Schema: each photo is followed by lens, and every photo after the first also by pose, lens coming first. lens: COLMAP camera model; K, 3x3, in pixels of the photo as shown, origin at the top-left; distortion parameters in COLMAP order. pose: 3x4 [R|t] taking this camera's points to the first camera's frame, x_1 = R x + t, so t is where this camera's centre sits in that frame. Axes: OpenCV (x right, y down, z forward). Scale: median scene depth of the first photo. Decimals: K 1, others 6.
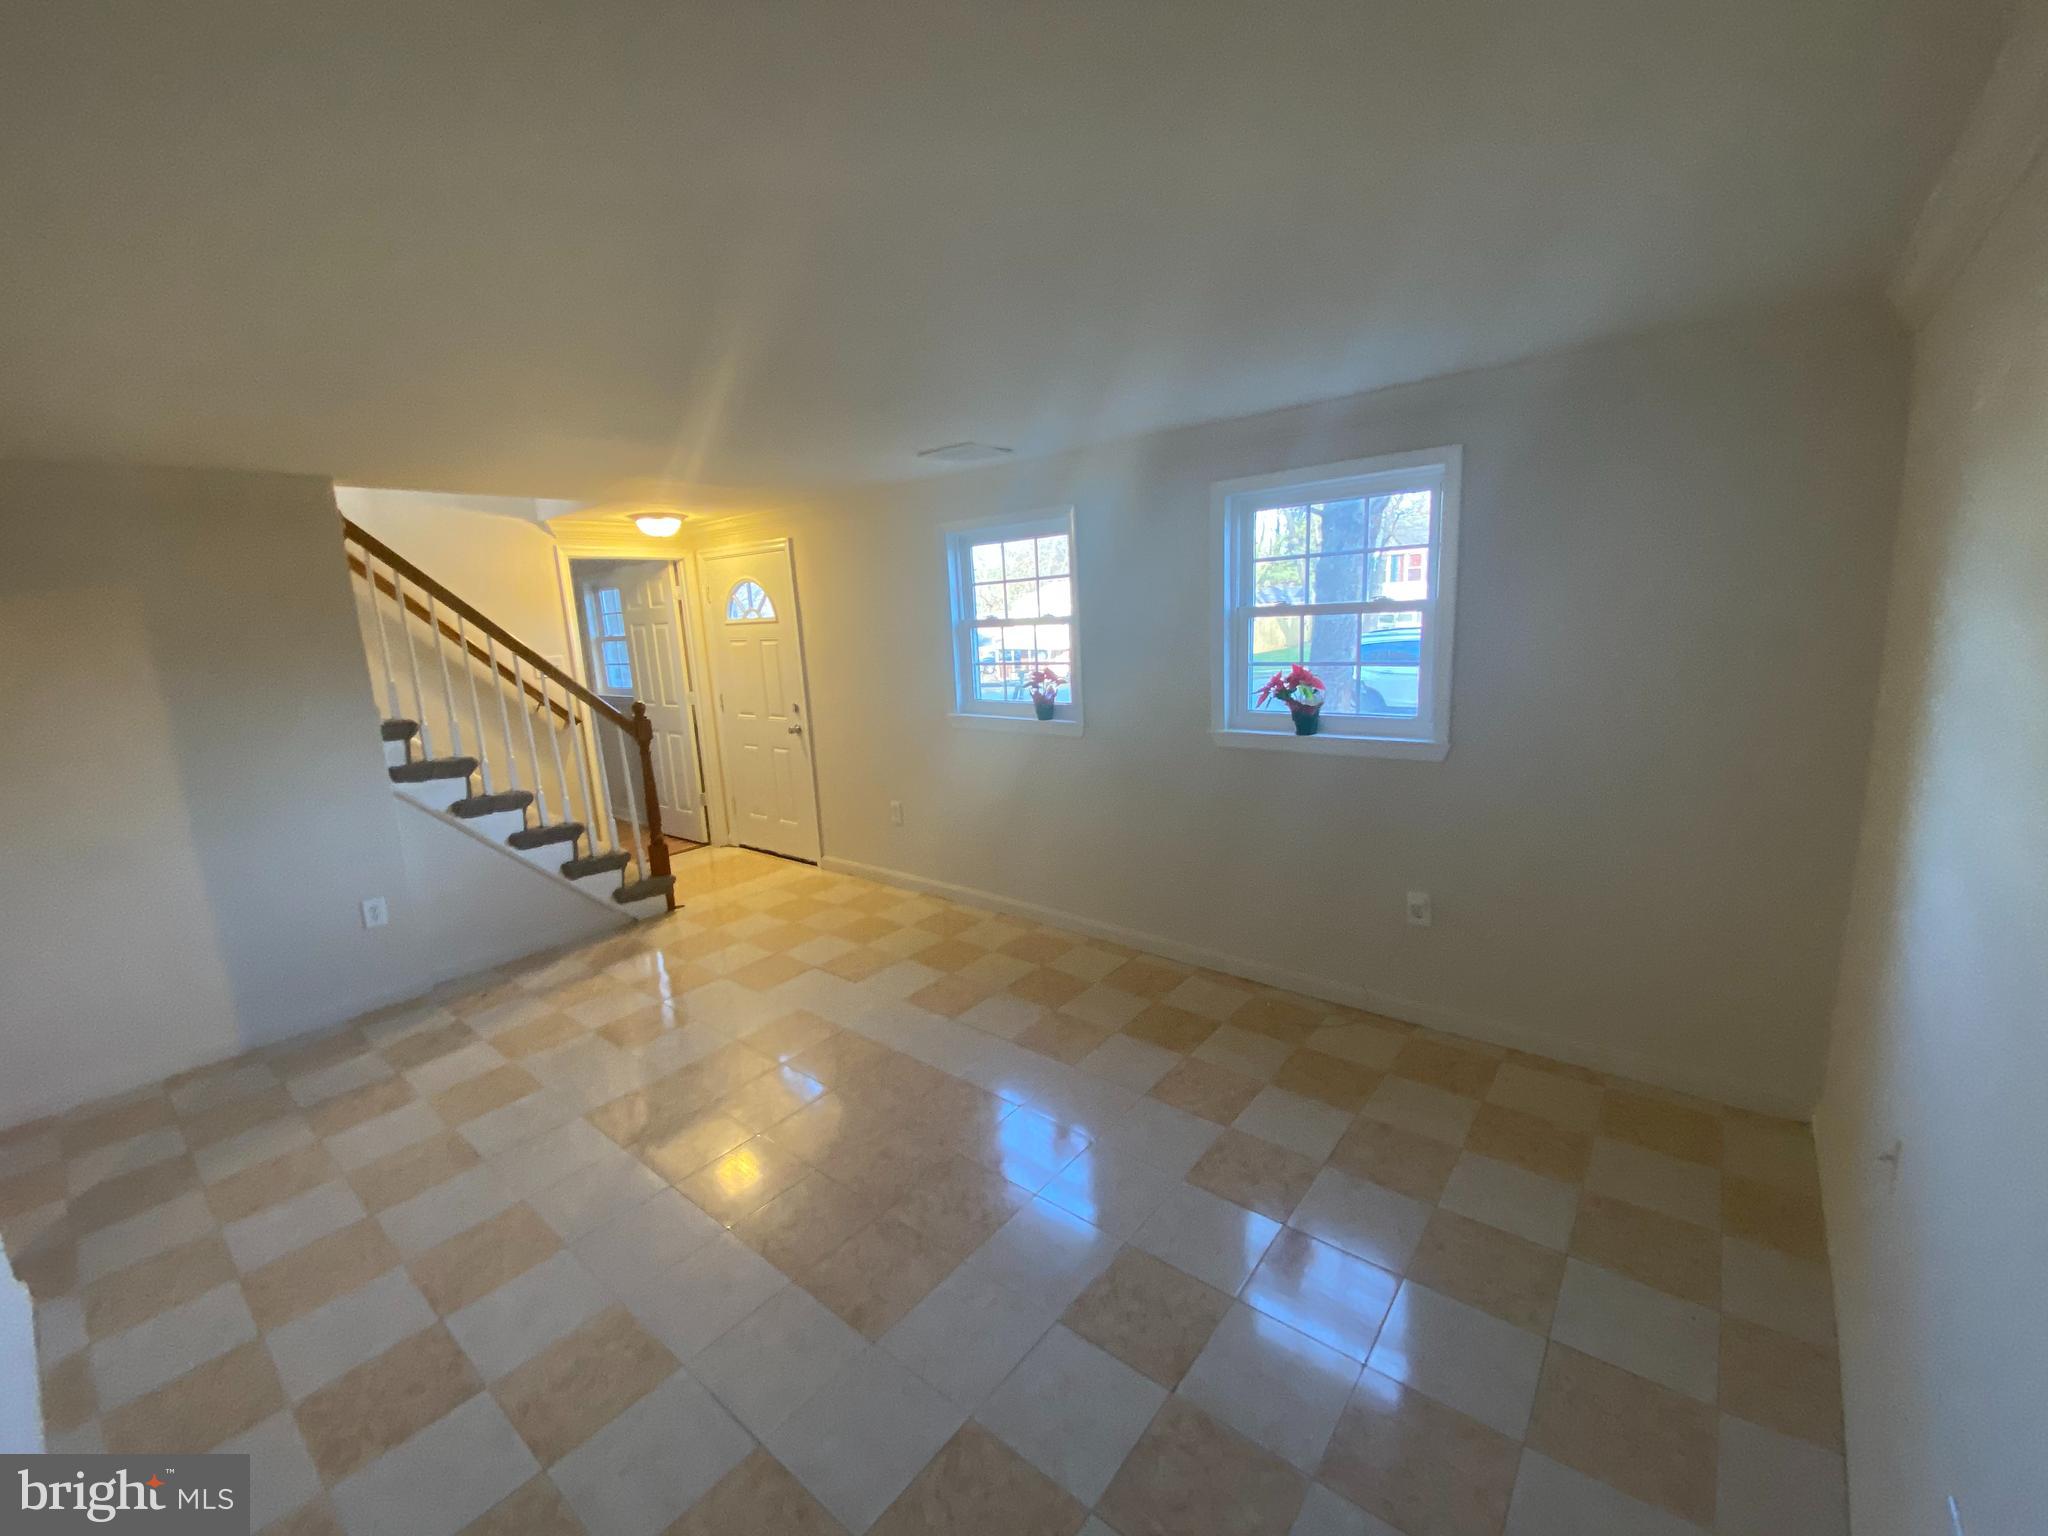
lens RADIAL K [[825.9, 0, 1023.2], [0, 825.9, 759.0], [0, 0, 1]] dist [0.021022, -0.023216]
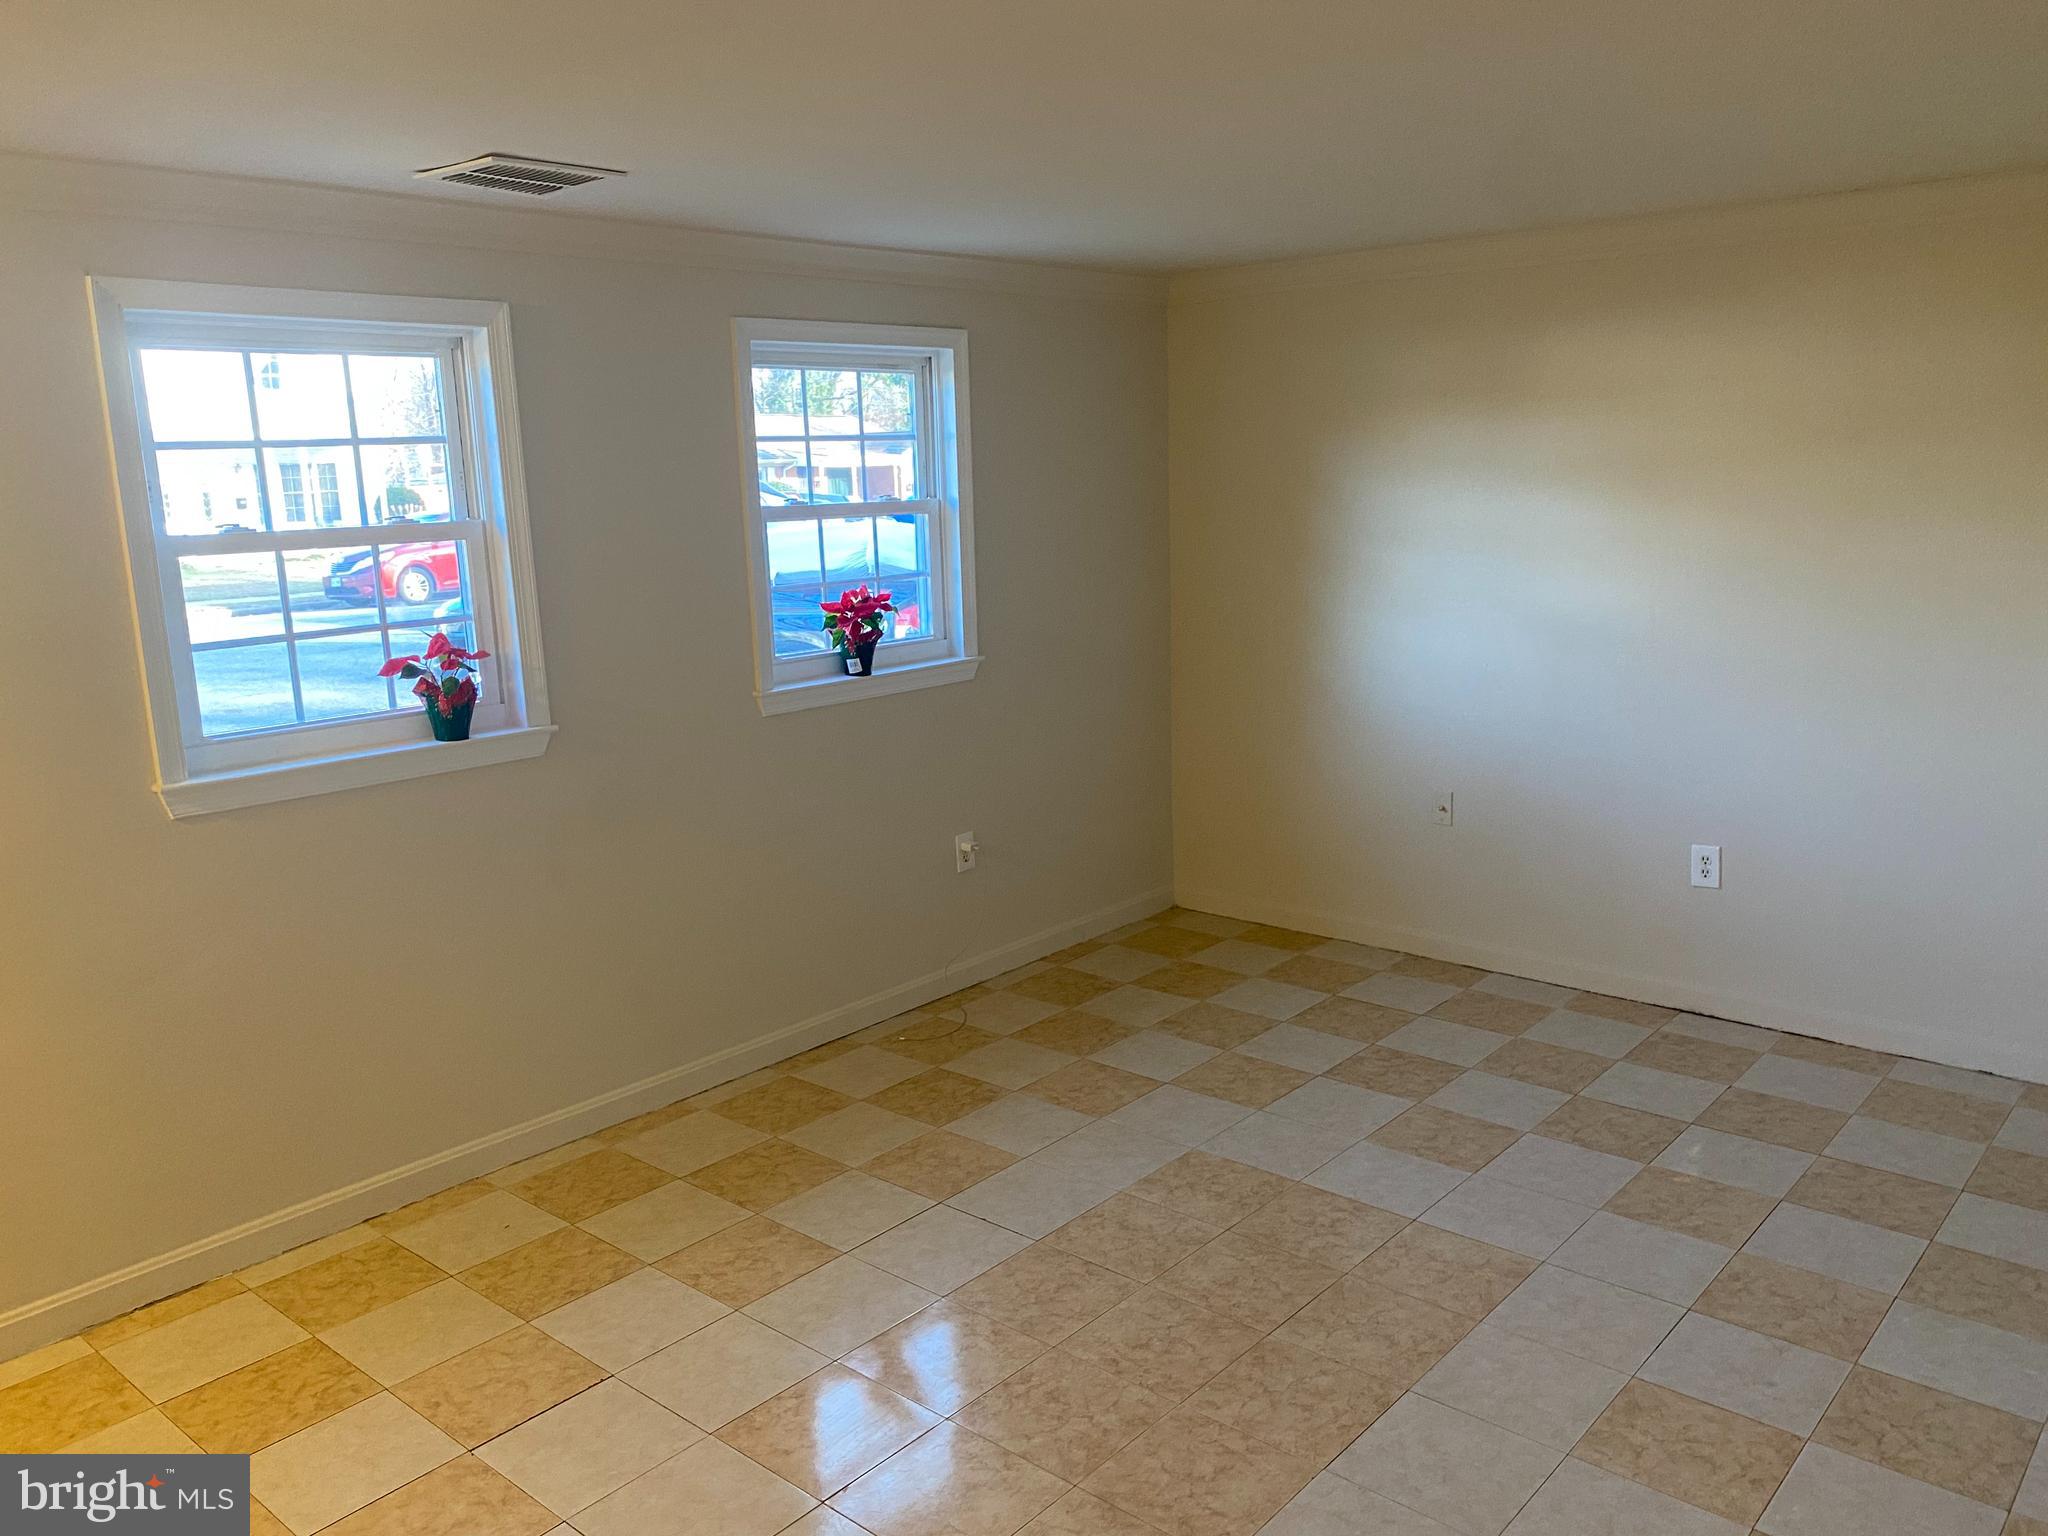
lens RADIAL K [[1556.0, 0, 1020.1], [0, 1556.0, 785.7], [0, 0, 1]] dist [0.024664, -0.011523]
pose [[0.042498, -0.159580, 0.986270, -0.867699], [0.207012, 0.967145, 0.147566, -0.089143], [-0.977415, 0.197899, 0.074136, 0.629990]]
